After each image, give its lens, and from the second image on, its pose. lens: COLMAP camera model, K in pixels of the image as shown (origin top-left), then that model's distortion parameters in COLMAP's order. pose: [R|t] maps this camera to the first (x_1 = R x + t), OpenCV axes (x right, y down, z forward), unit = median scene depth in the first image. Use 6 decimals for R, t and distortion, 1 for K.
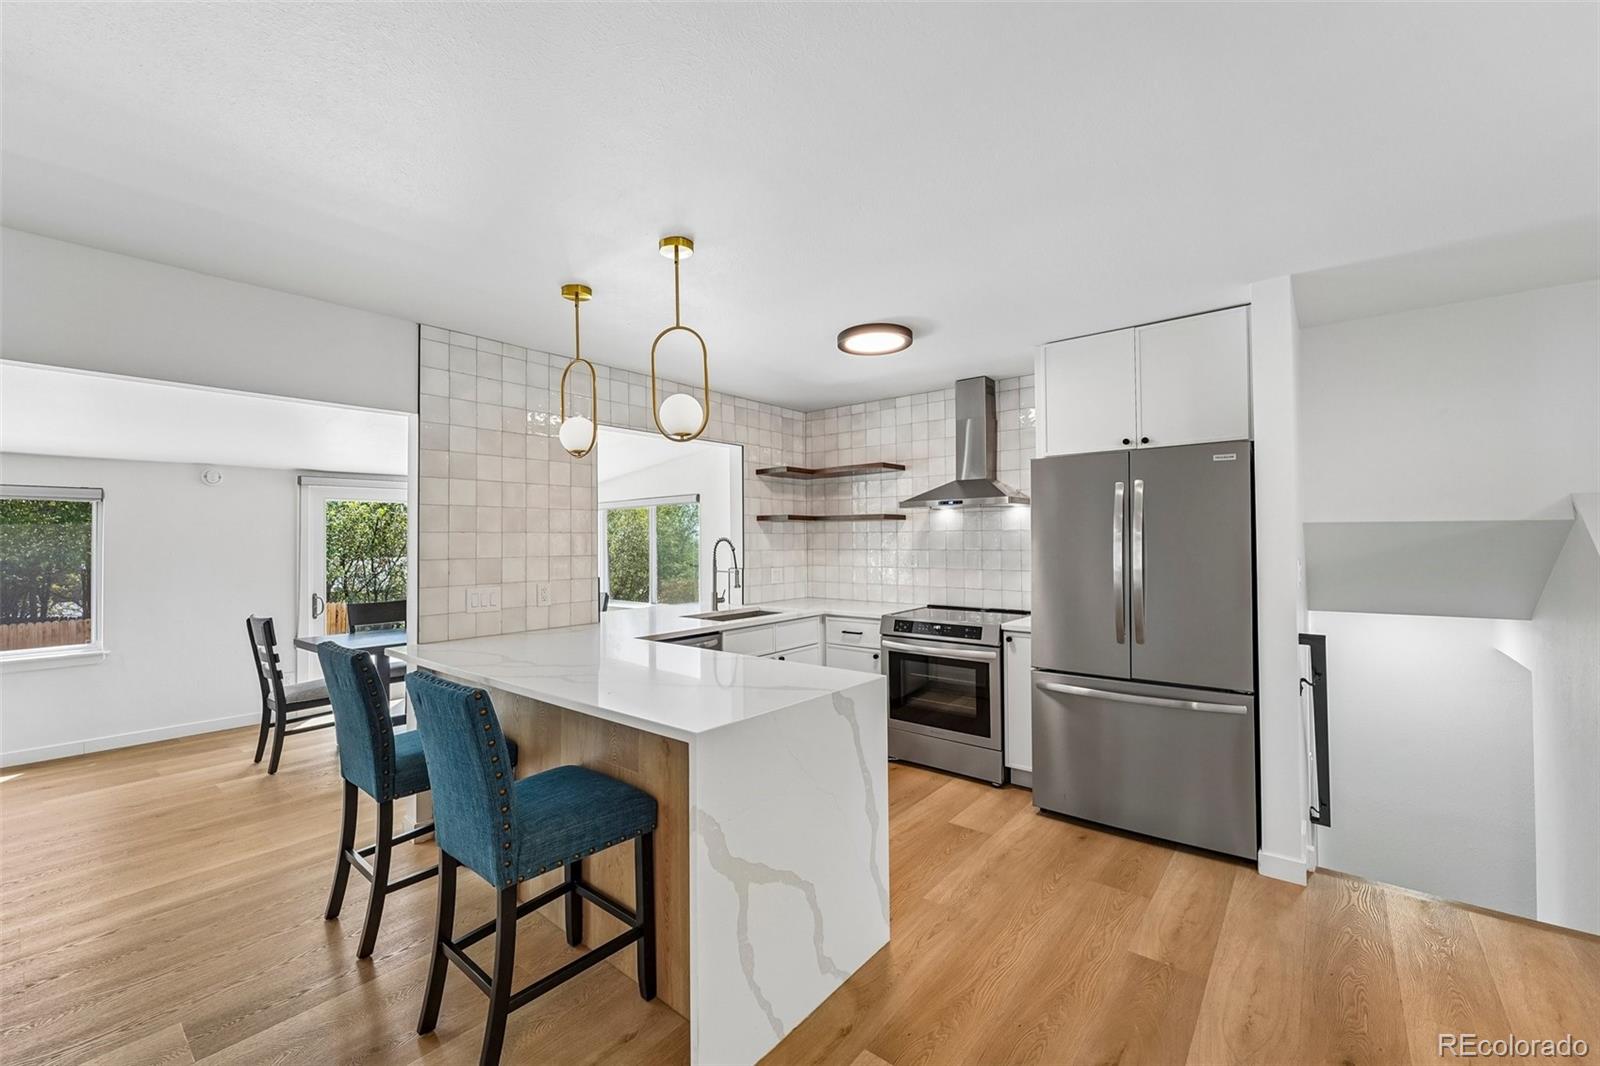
lens RADIAL K [[650.6, 0, 795.2], [0, 650.6, 522.2], [0, 0, 1]] dist [-0.004508, 0.001632]
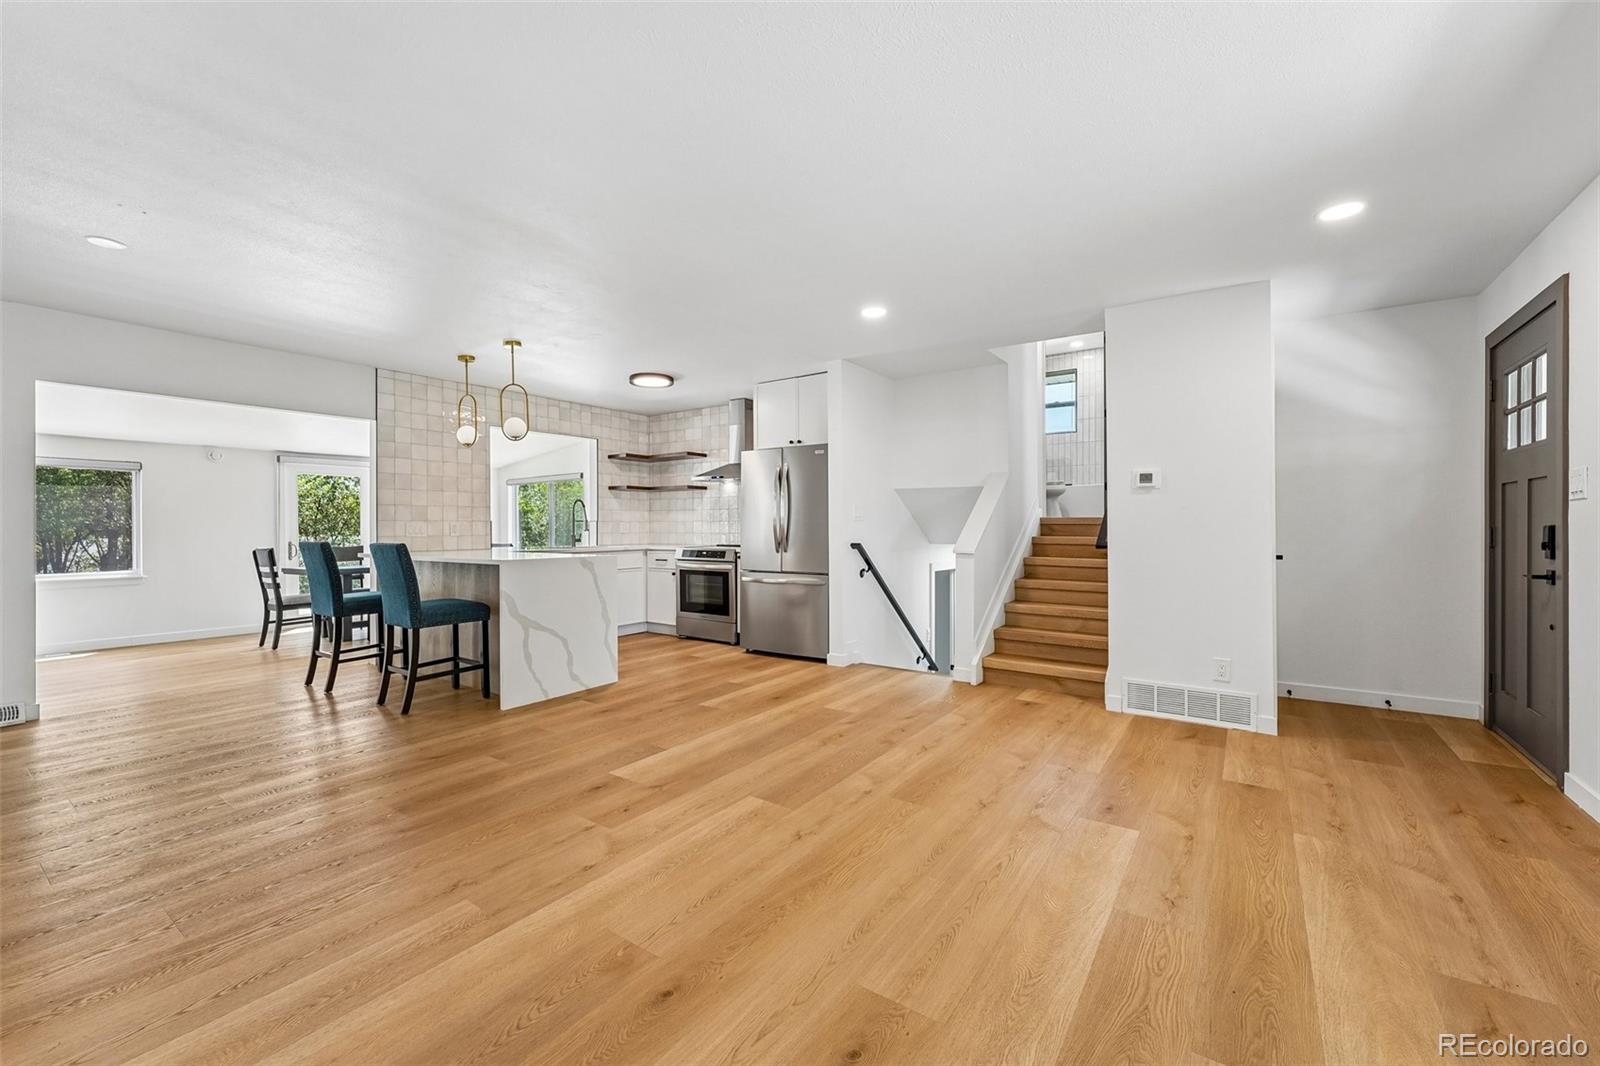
lens RADIAL K [[650.6, 0, 796.8], [0, 650.6, 525.7], [0, 0, 1]] dist [-0.004508, 0.001632]
pose [[0.997197, 0.005465, 0.074617, 0.309377], [-0.007425, 0.999634, 0.026014, 0.045733], [-0.074448, -0.026495, 0.996873, -0.615829]]
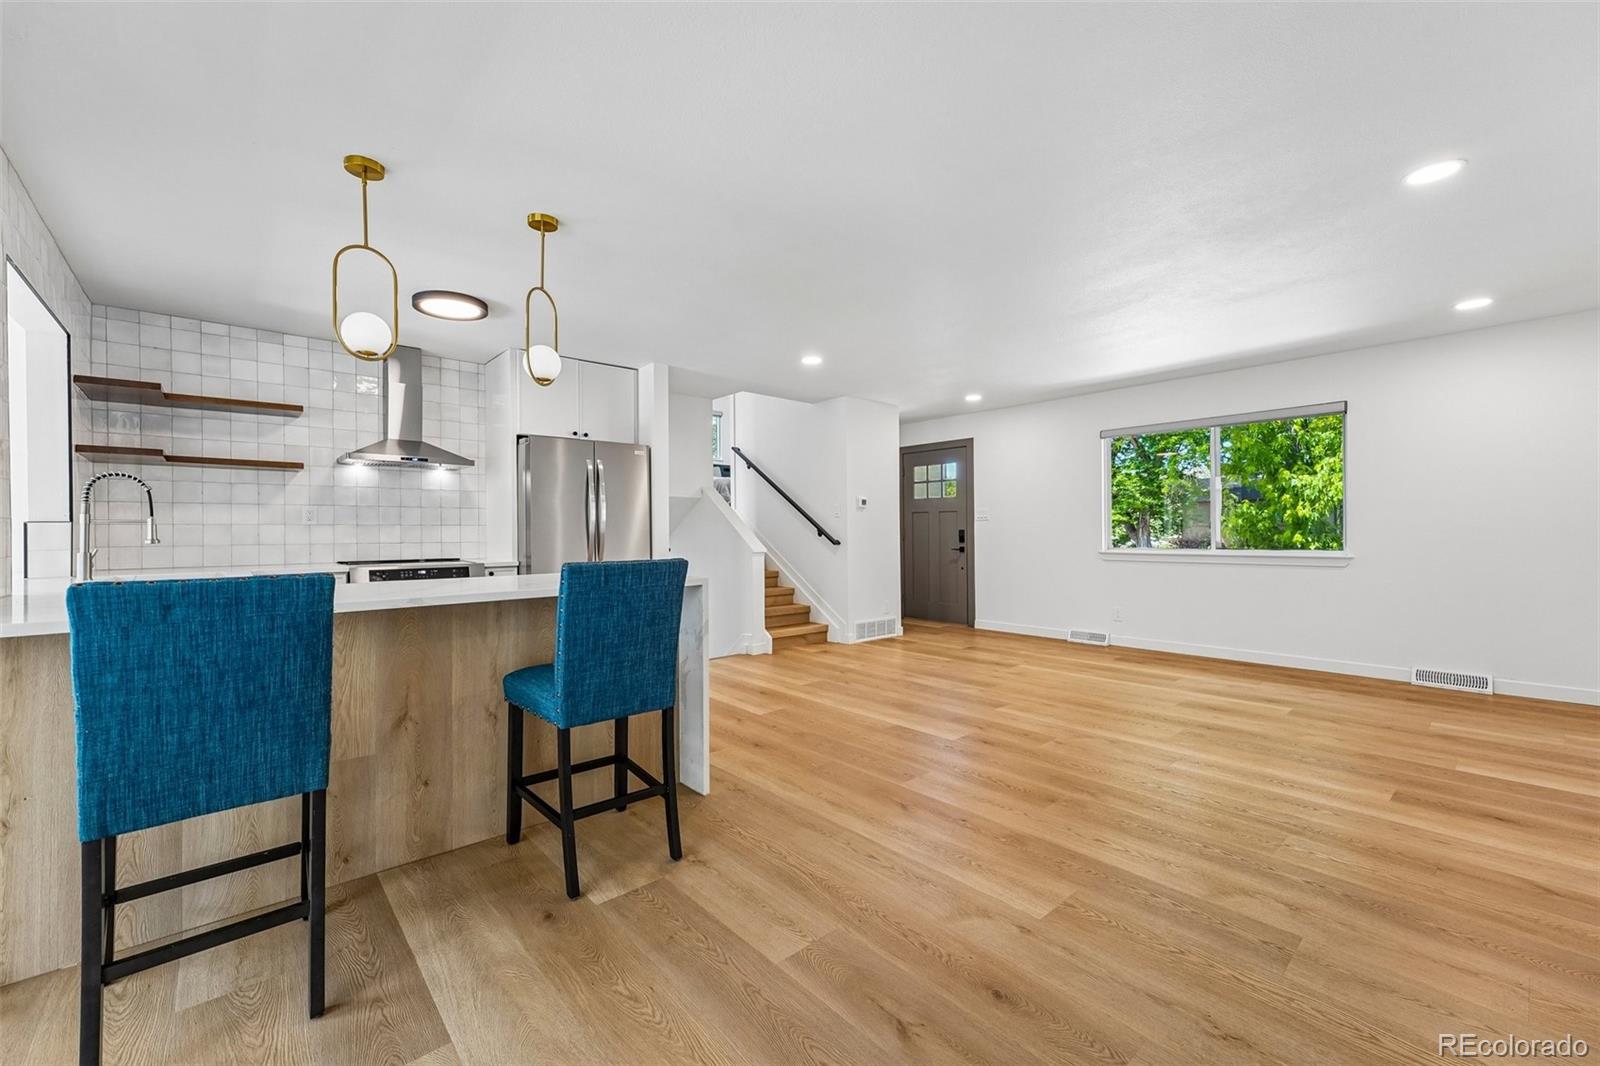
lens RADIAL K [[650.6, 0, 791.7], [0, 650.6, 534.3], [0, 0, 1]] dist [-0.004508, 0.001632]
pose [[0.154712, 0.001669, 0.987958, -0.719482], [-0.021240, 0.999773, 0.001637, 0.078074], [-0.987731, -0.021238, 0.154712, 0.205457]]
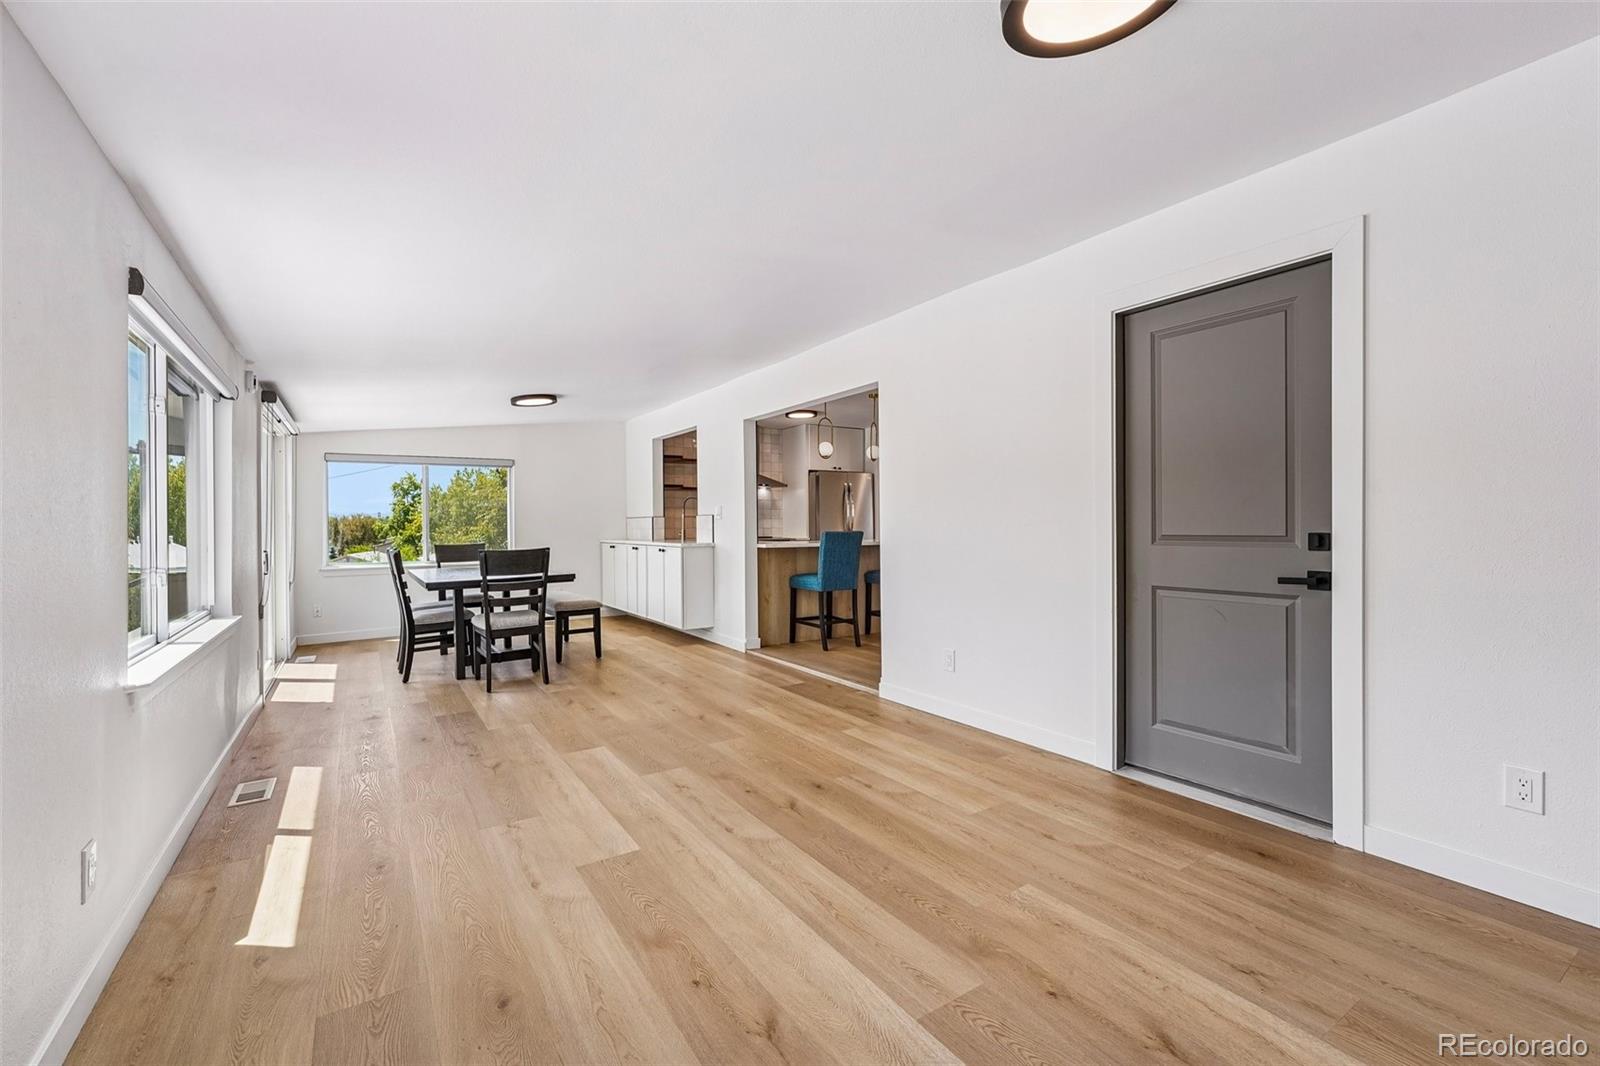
lens RADIAL K [[672.8, 0, 792.2], [0, 672.8, 528.3], [0, 0, 1]] dist [-0.006248, 0.000542]
pose [[0.306468, 0.002983, 0.951876, -1.794728], [-0.024054, 0.999700, 0.004612, 0.098102], [-0.951577, -0.024310, 0.306447, 0.229662]]
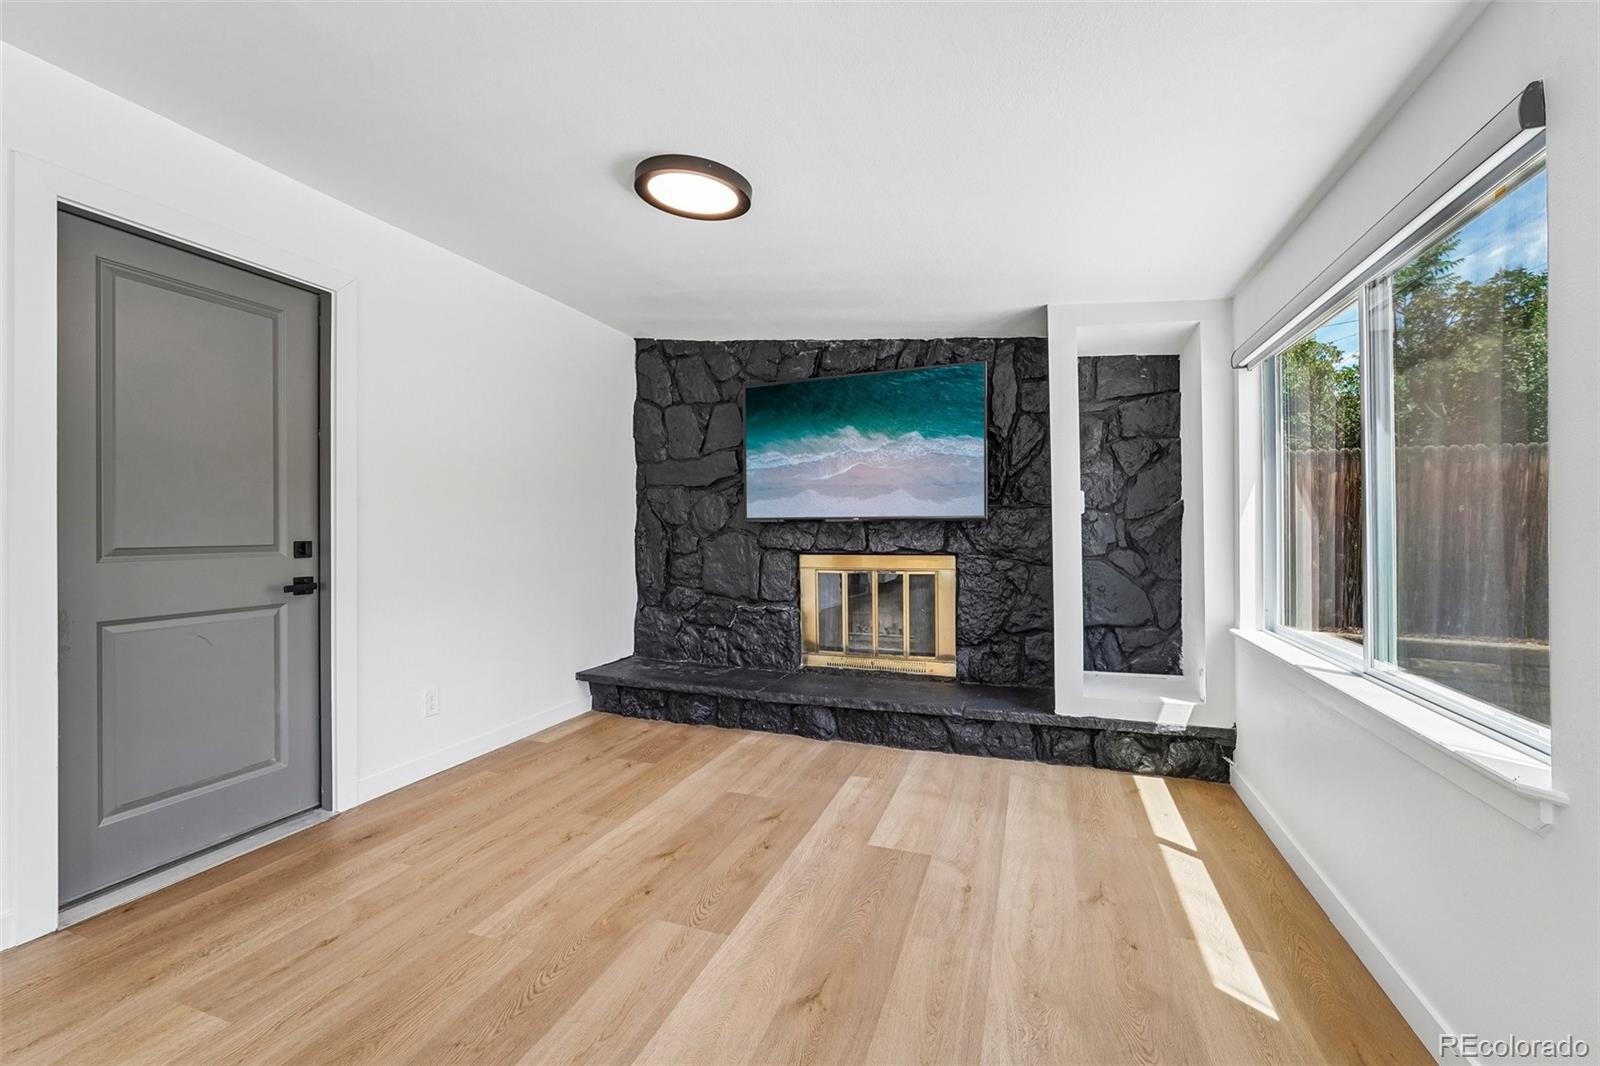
lens RADIAL K [[672.8, 0, 793.5], [0, 672.8, 527.9], [0, 0, 1]] dist [-0.006248, 0.000542]
pose [[-0.941736, 0.012920, -0.336105, -1.313376], [0.022875, 0.999409, -0.025676, 0.108170], [0.335574, -0.031868, -0.941475, 0.720194]]
